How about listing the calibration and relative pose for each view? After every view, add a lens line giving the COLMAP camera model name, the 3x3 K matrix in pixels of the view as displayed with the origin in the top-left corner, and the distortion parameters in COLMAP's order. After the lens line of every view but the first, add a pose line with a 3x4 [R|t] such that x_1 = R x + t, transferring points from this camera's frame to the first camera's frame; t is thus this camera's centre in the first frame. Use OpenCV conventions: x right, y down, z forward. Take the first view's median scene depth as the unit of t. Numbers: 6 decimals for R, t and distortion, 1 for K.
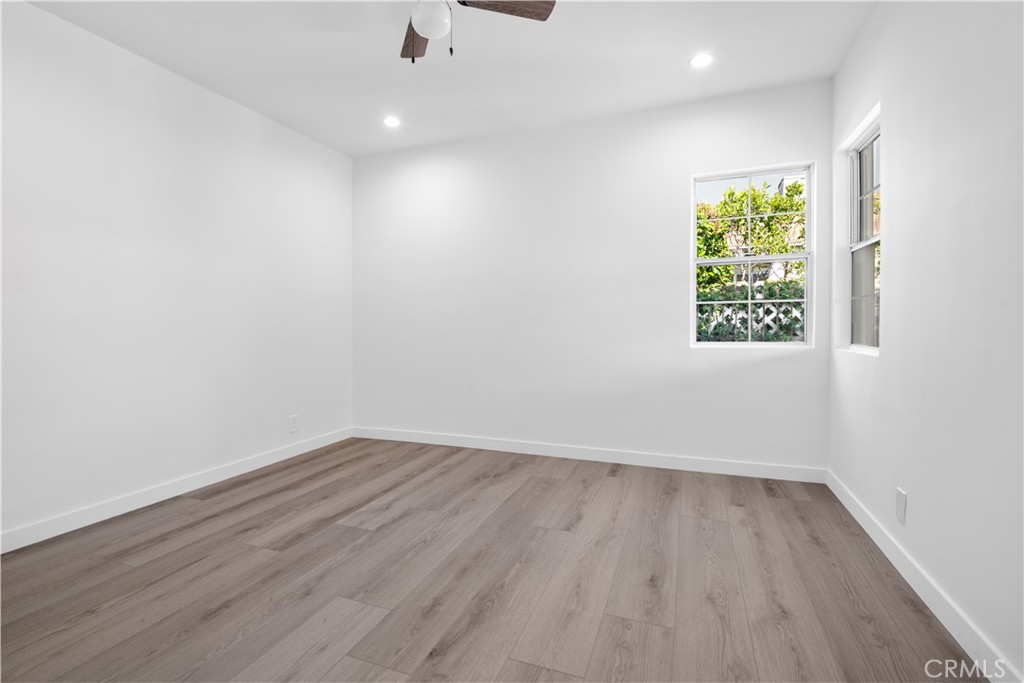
lens RADIAL K [[472.8, 0, 510.5], [0, 472.8, 333.6], [0, 0, 1]] dist [0.003363, -0.002806]
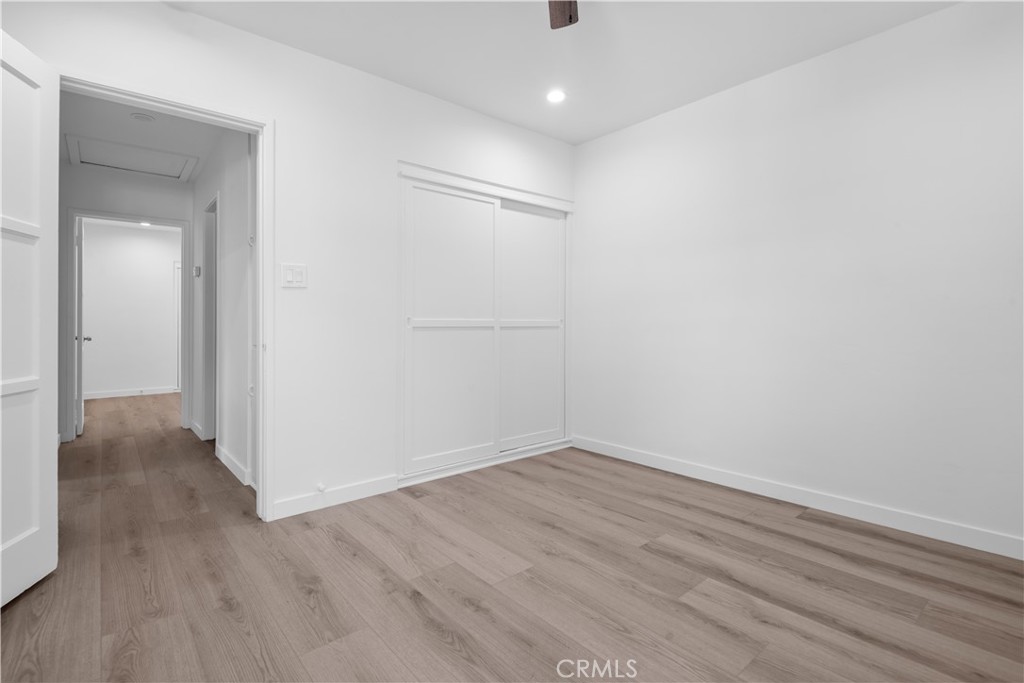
lens RADIAL K [[472.8, 0, 514.3], [0, 472.8, 335.6], [0, 0, 1]] dist [0.003363, -0.002806]
pose [[-0.474448, 0.020559, -0.880043, 0.536927], [-0.011357, 0.999501, 0.029472, -0.032462], [0.880210, 0.023978, -0.473978, 1.203026]]
